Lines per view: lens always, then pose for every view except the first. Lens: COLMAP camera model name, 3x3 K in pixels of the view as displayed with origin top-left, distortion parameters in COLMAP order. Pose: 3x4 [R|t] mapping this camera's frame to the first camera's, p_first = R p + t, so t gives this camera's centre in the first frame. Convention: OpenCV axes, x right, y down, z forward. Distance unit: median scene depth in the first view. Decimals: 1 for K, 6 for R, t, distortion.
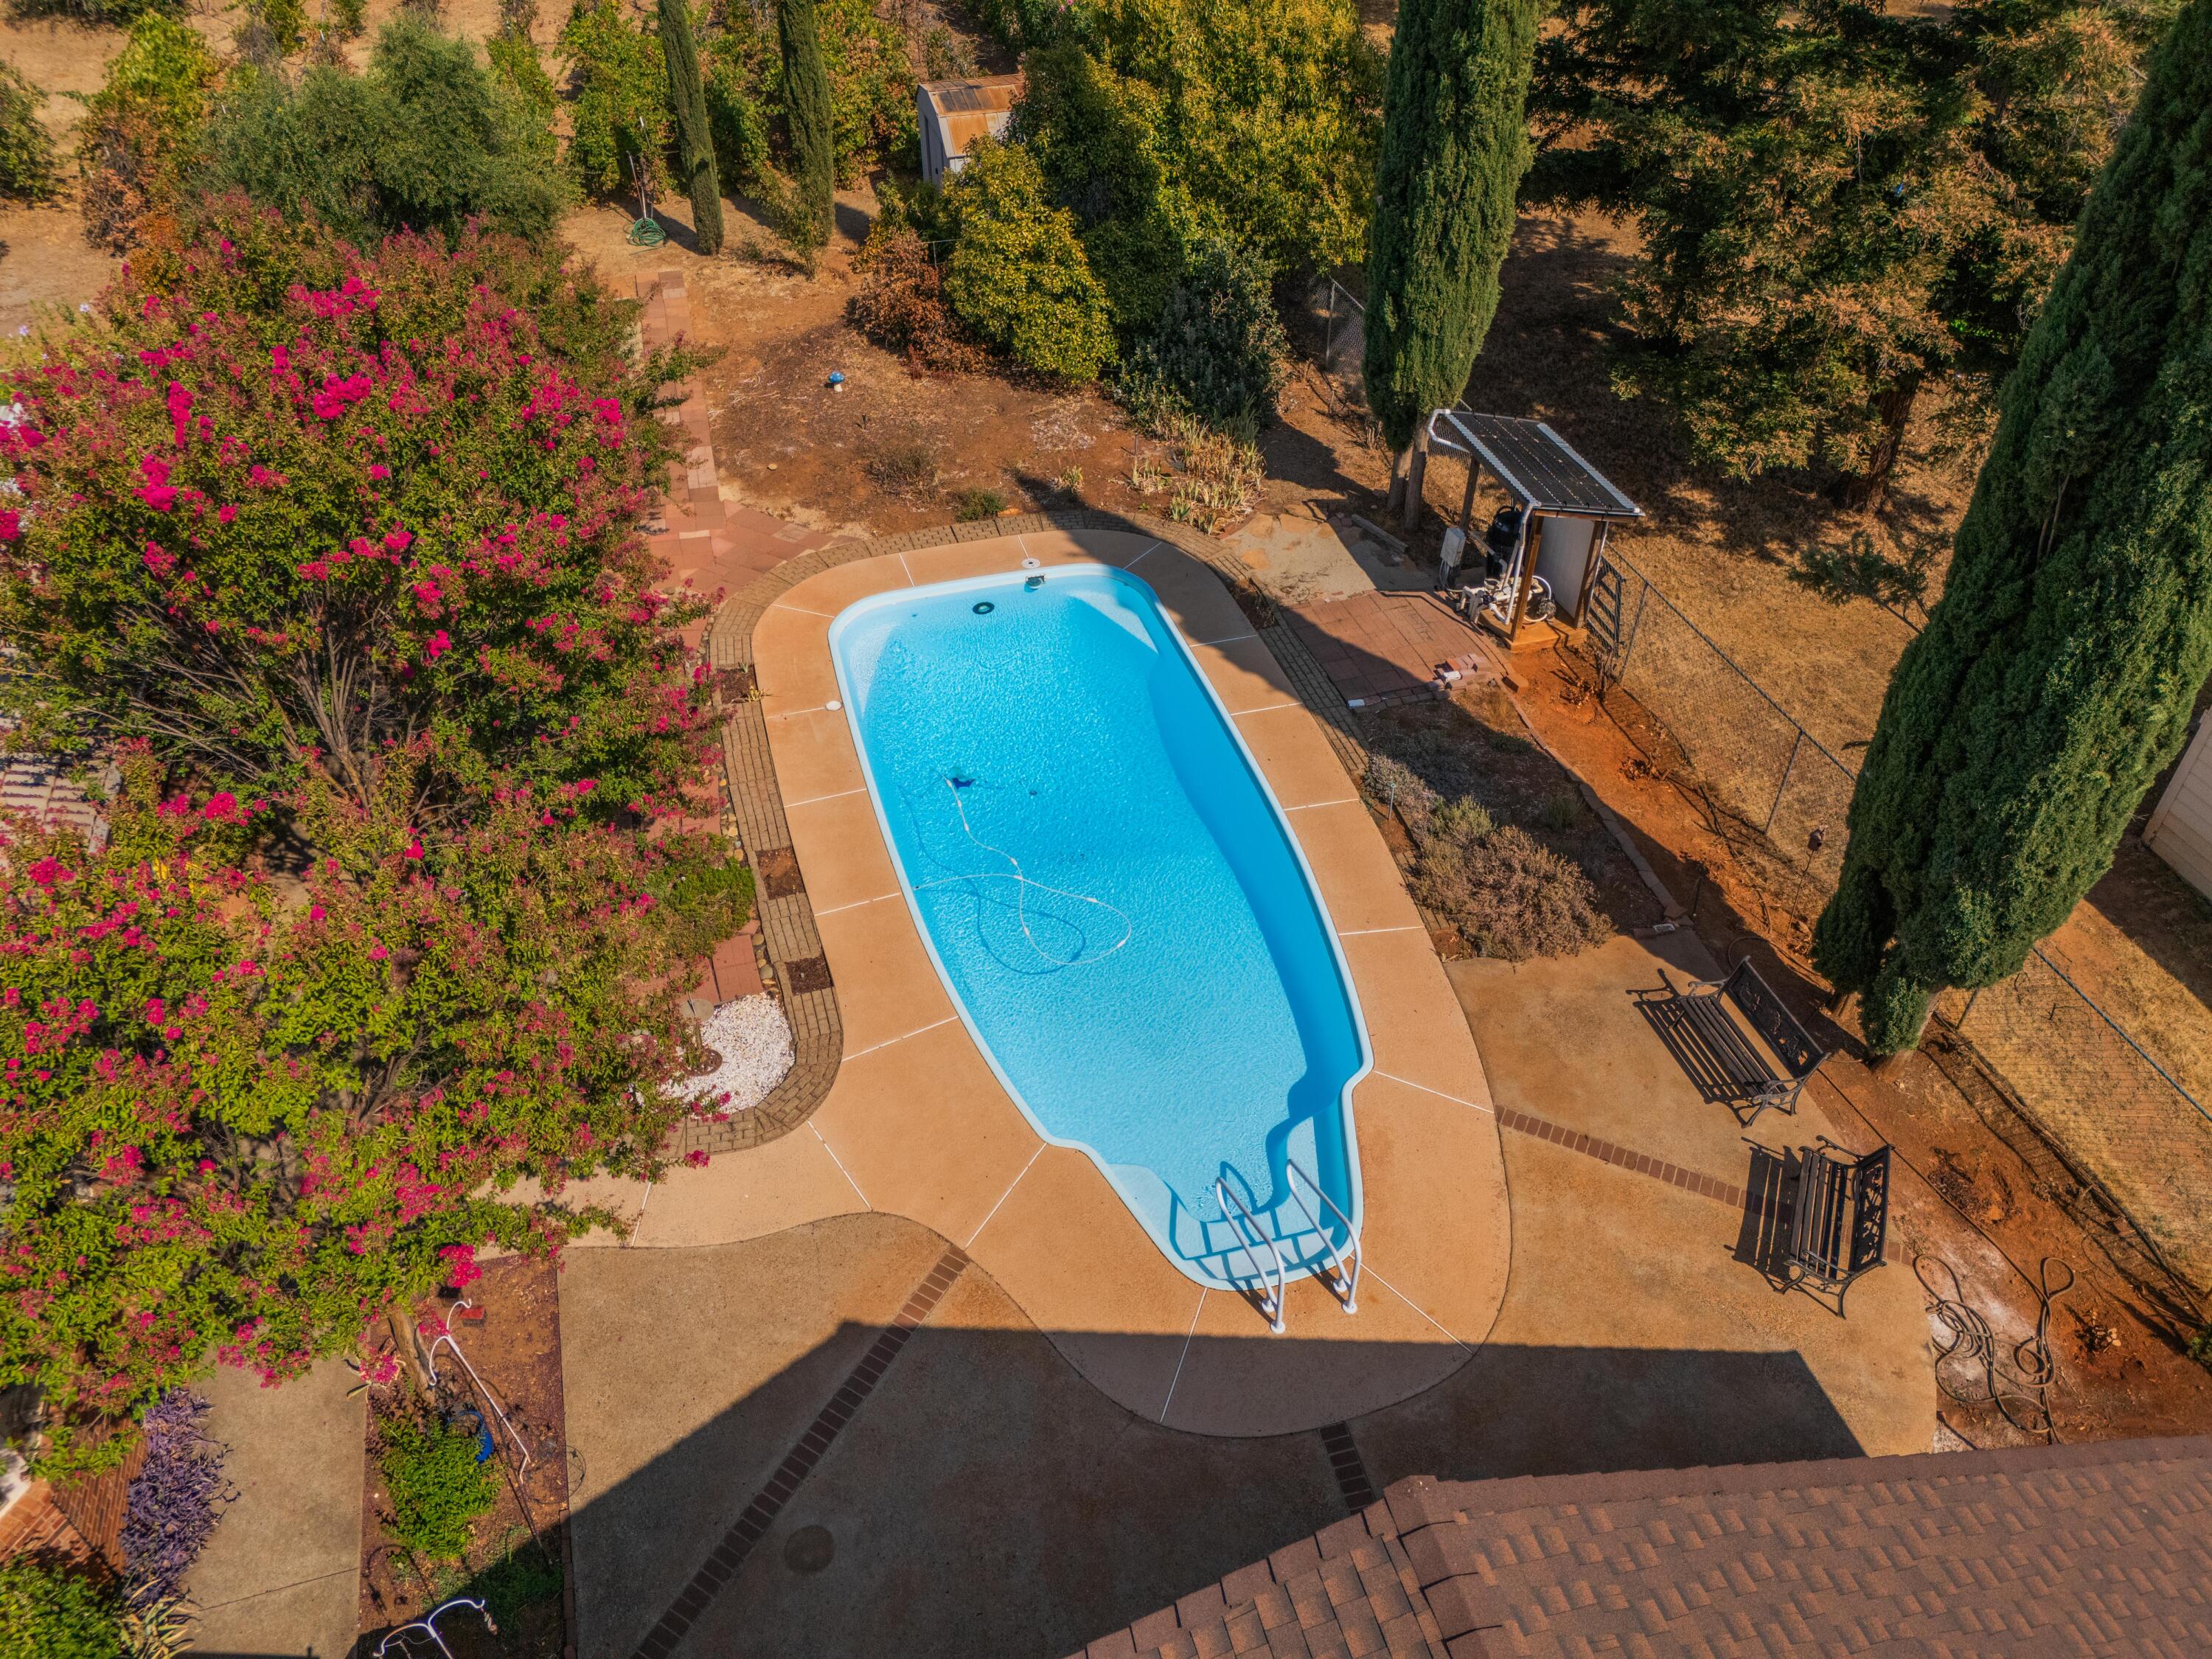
lens RADIAL K [[1651.6, 0, 1106.0], [0, 1651.6, 829.5], [0, 0, 1]] dist [0.115186, -0.182941]
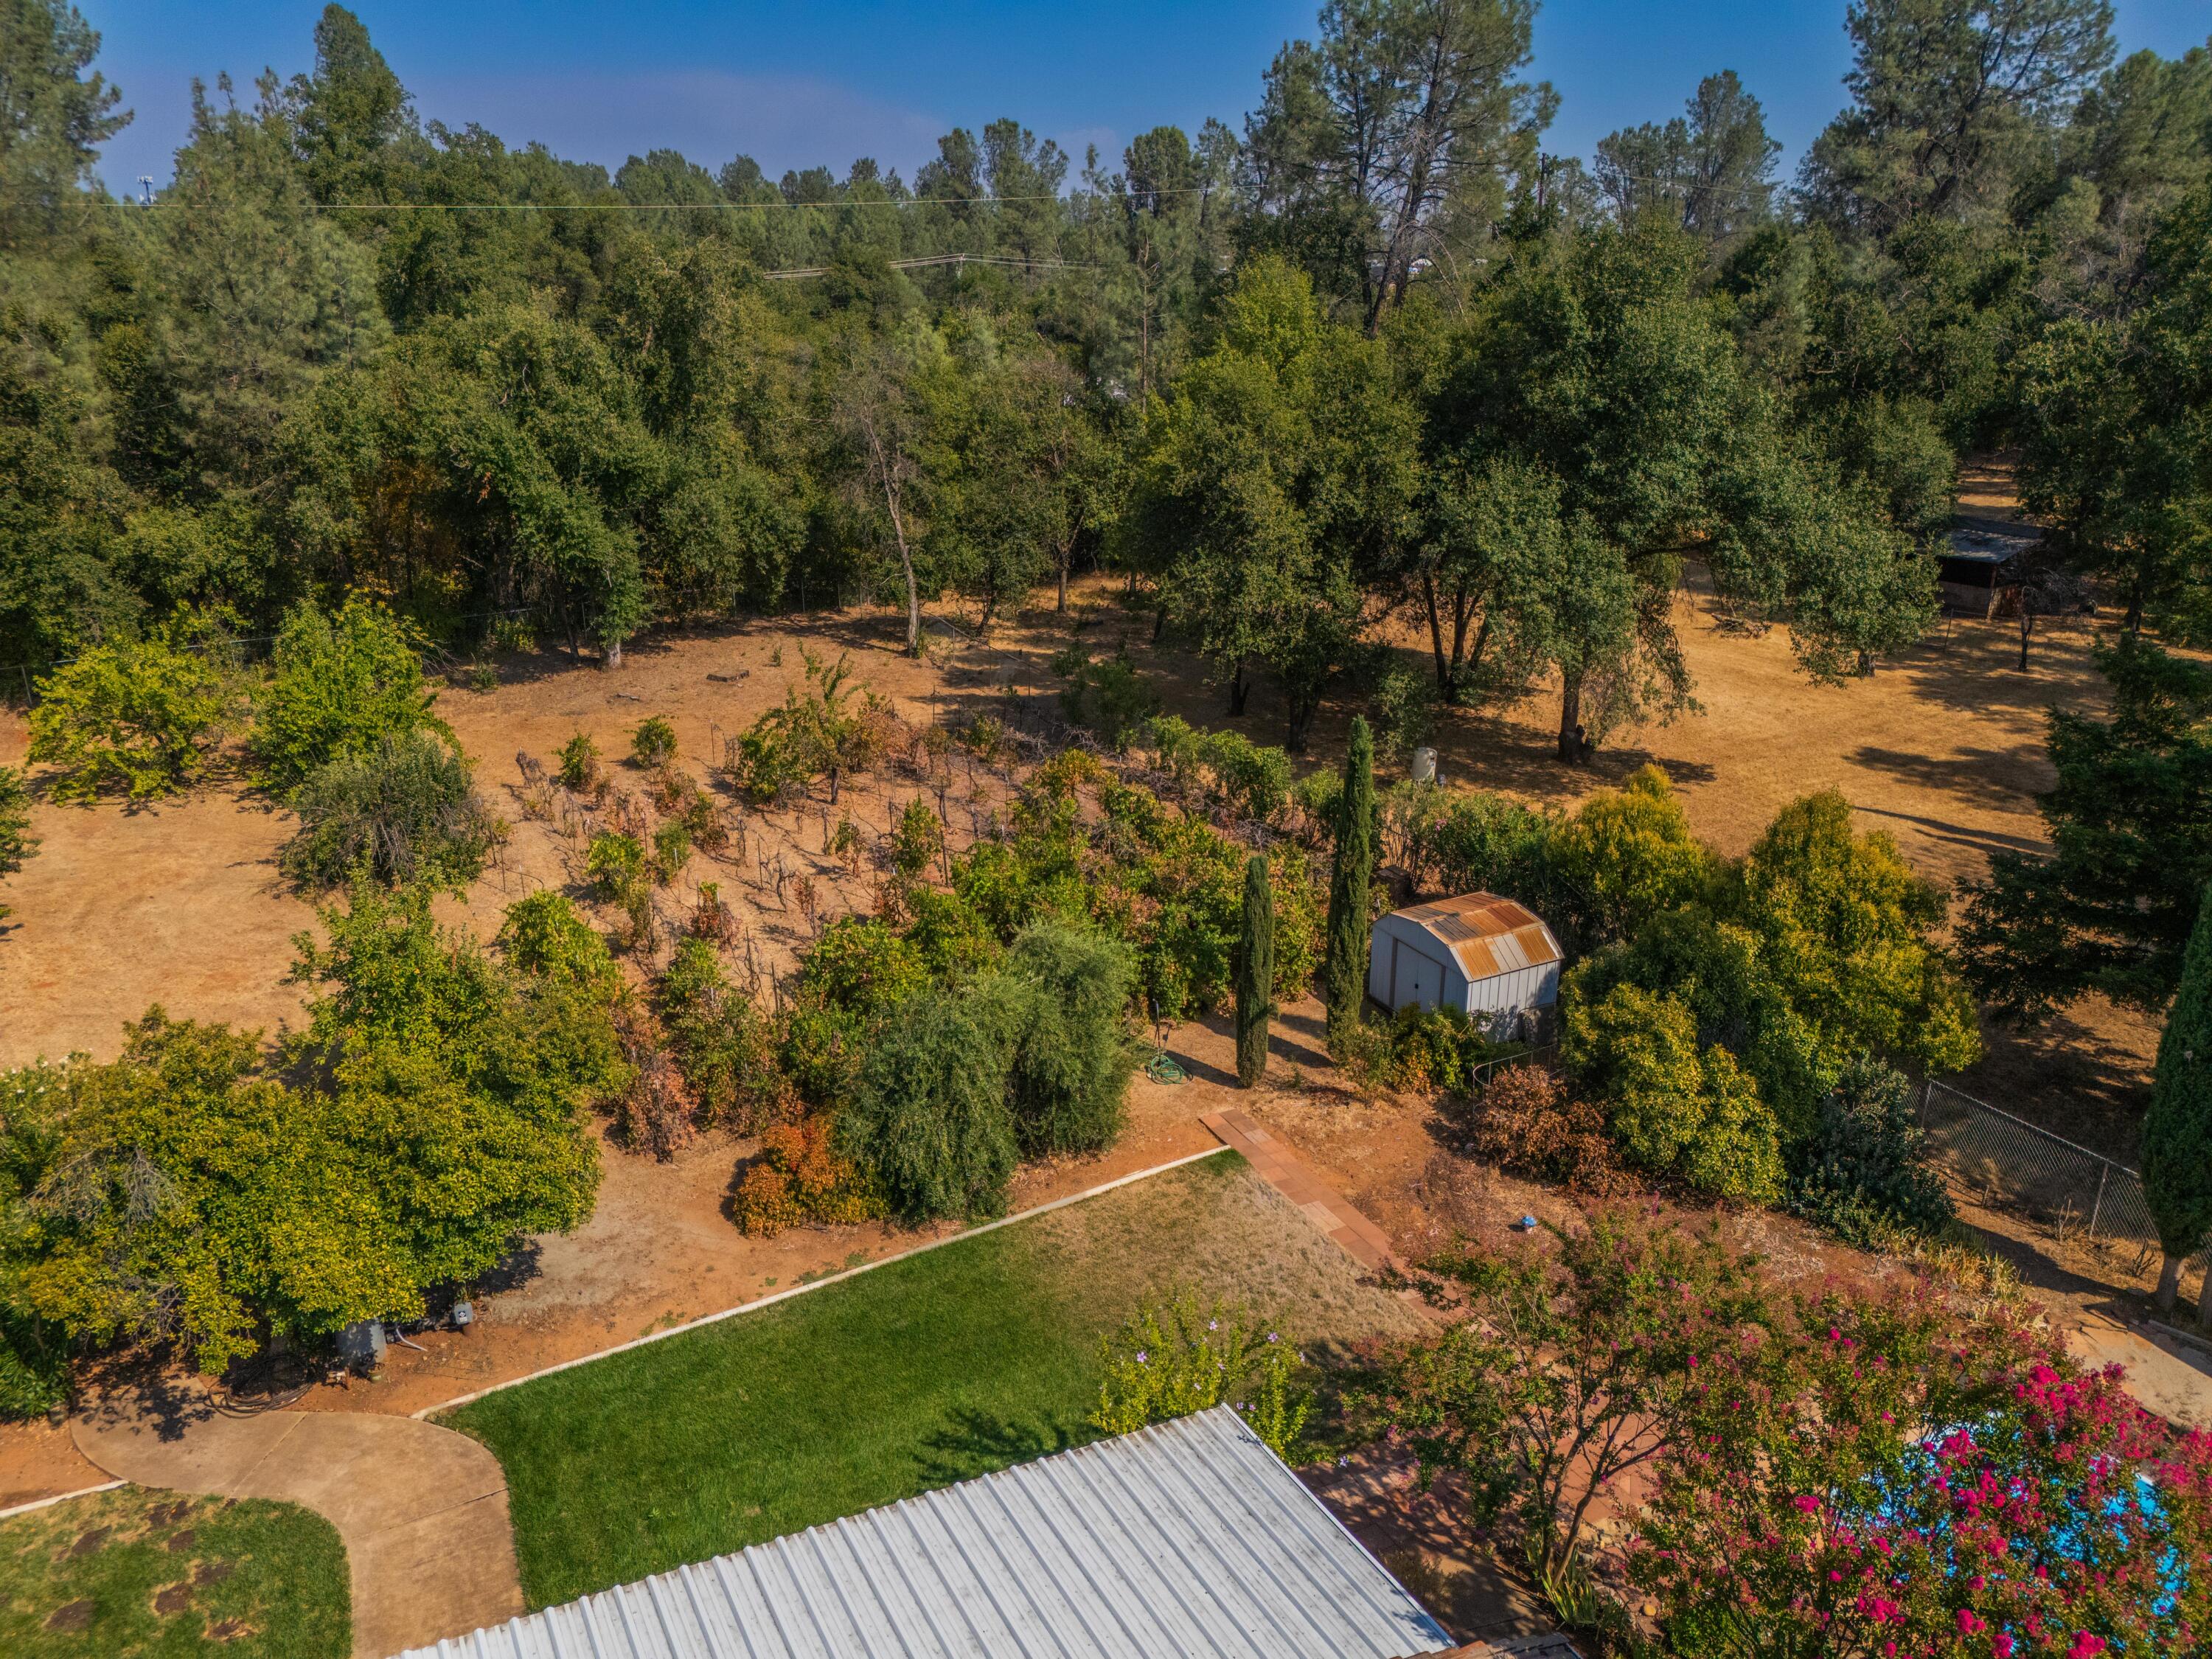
lens RADIAL K [[1651.6, 0, 1106.0], [0, 1651.6, 829.5], [0, 0, 1]] dist [0.115186, -0.182941]
pose [[0.977652, -0.069868, 0.198282, -0.651098], [0.135289, 0.931006, -0.339006, -0.201003], [-0.160916, 0.358255, 0.919652, 0.027909]]
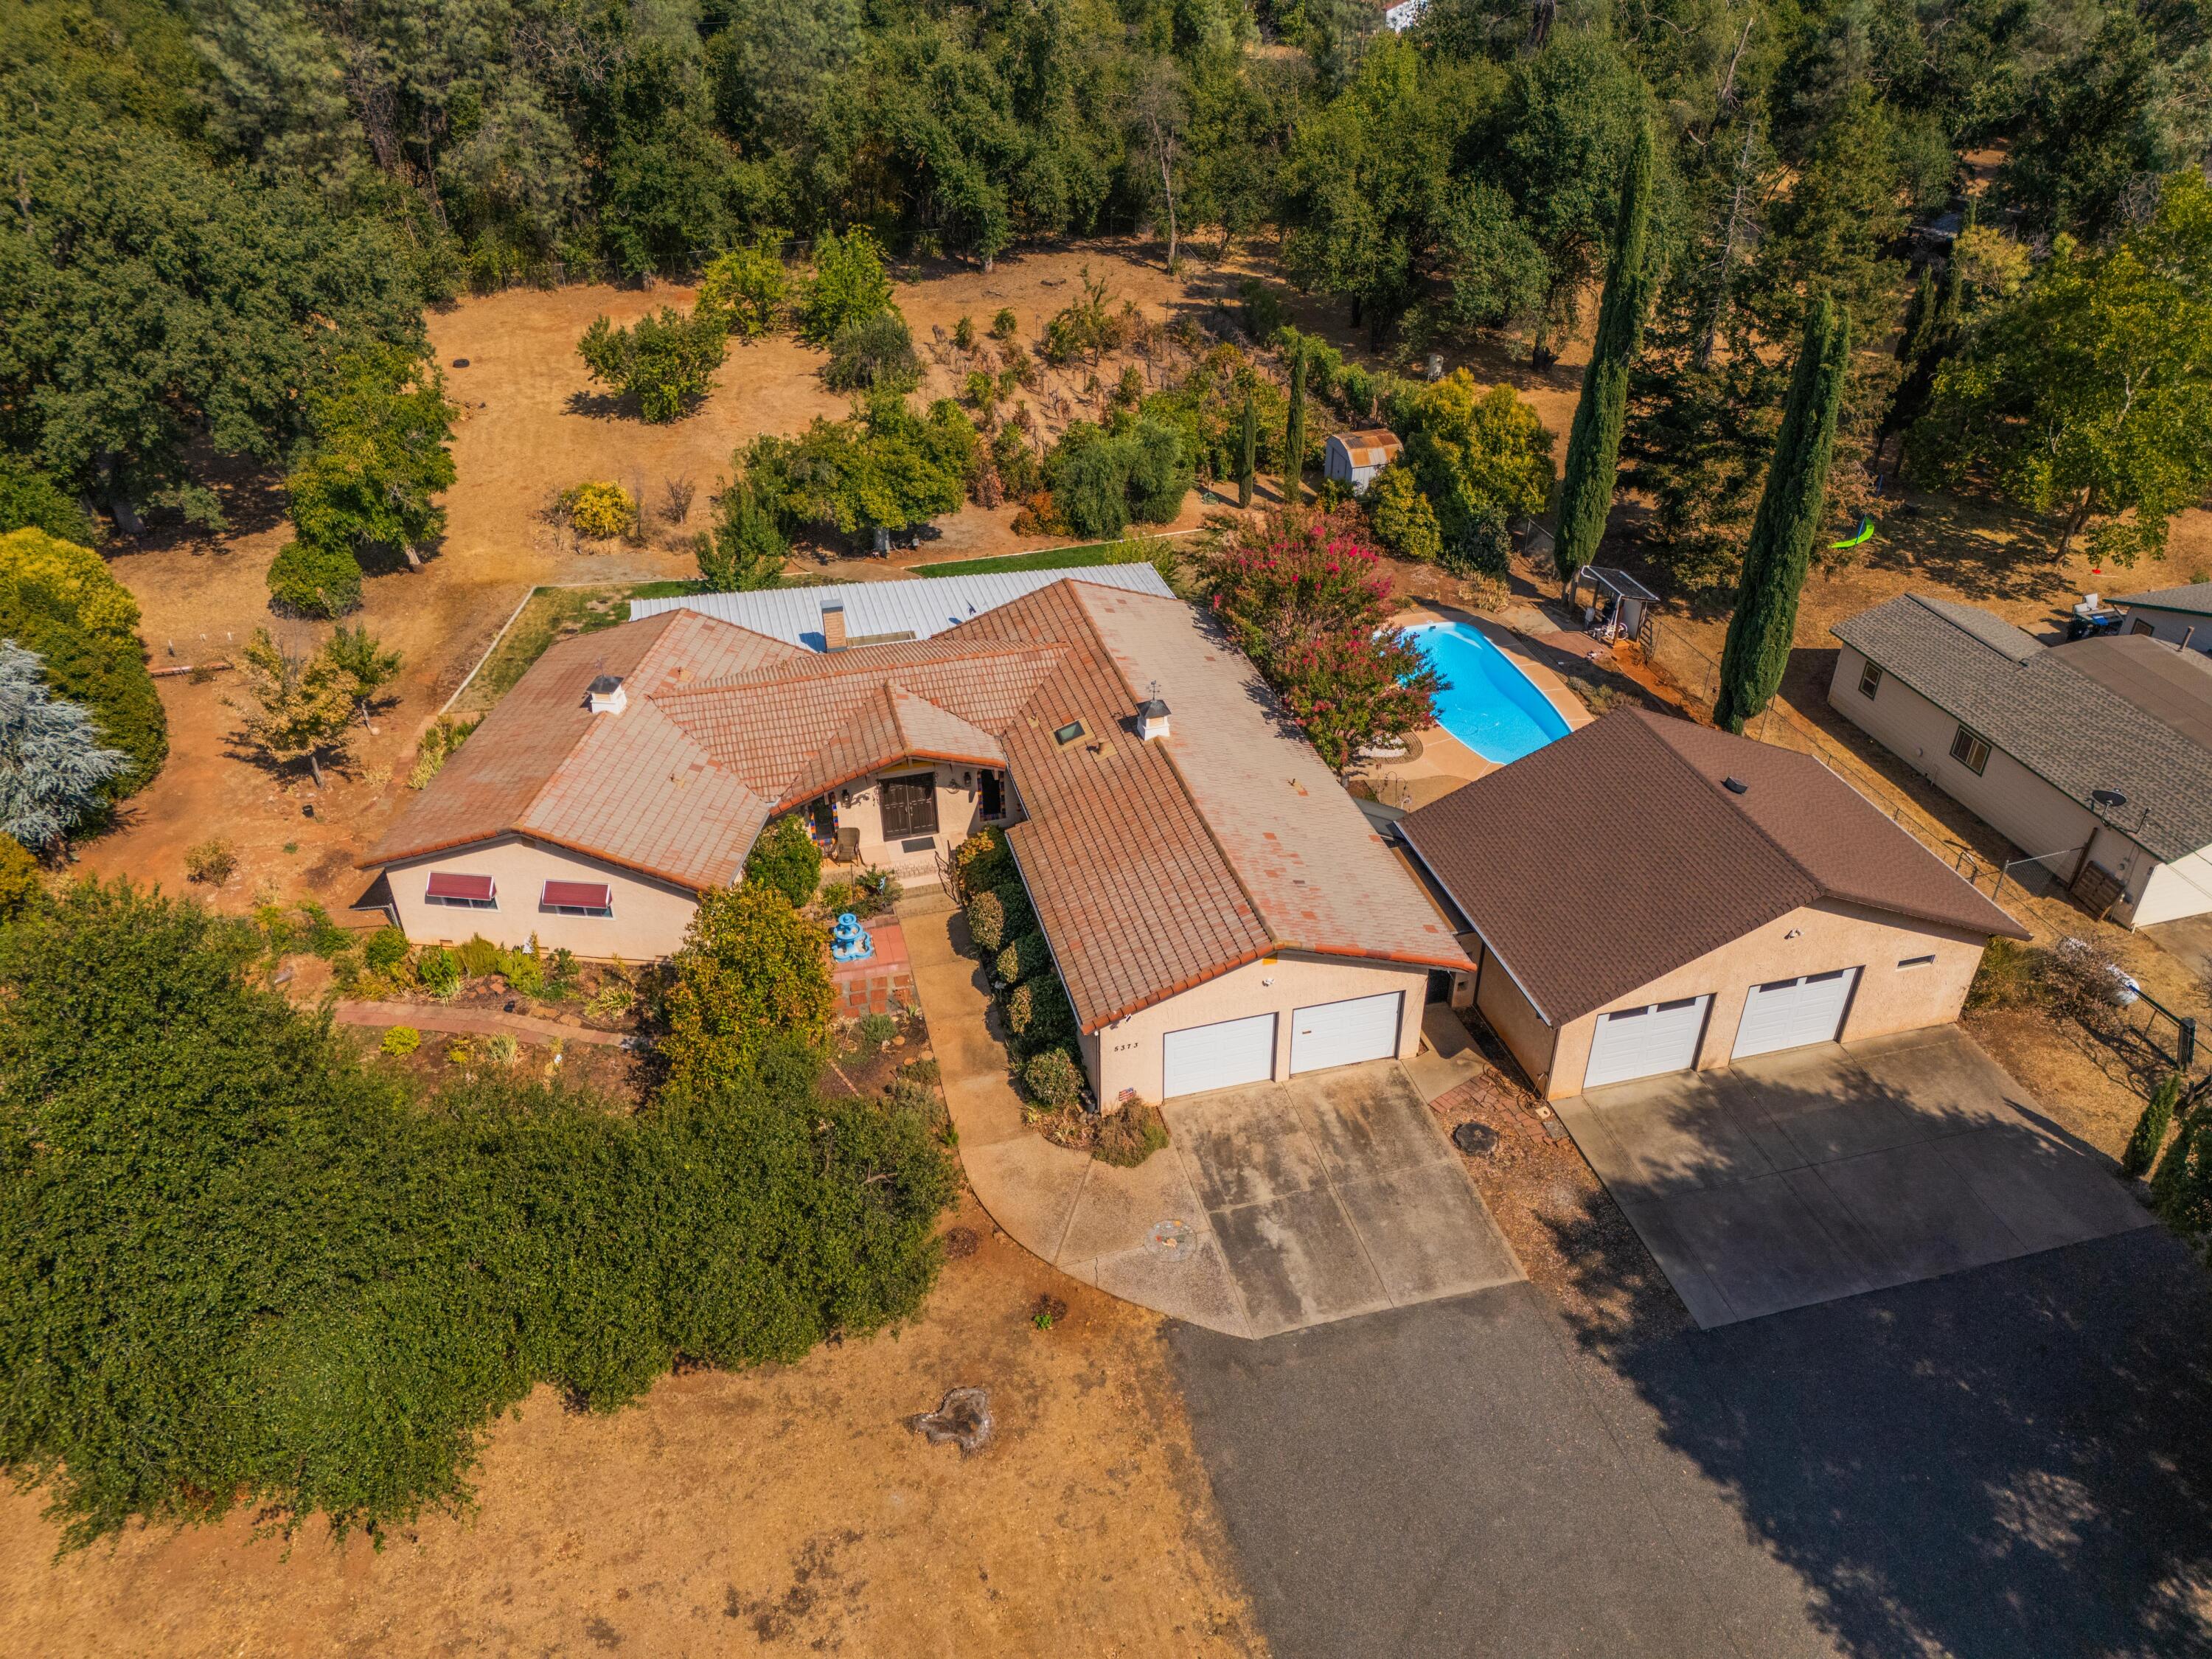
lens RADIAL K [[1651.6, 0, 1106.0], [0, 1651.6, 829.5], [0, 0, 1]] dist [0.115186, -0.182941]
pose [[0.999755, 0.008384, -0.020482, -0.475253], [-0.010781, 0.992732, -0.119864, 0.465950], [0.019328, 0.120055, 0.992579, -1.527409]]
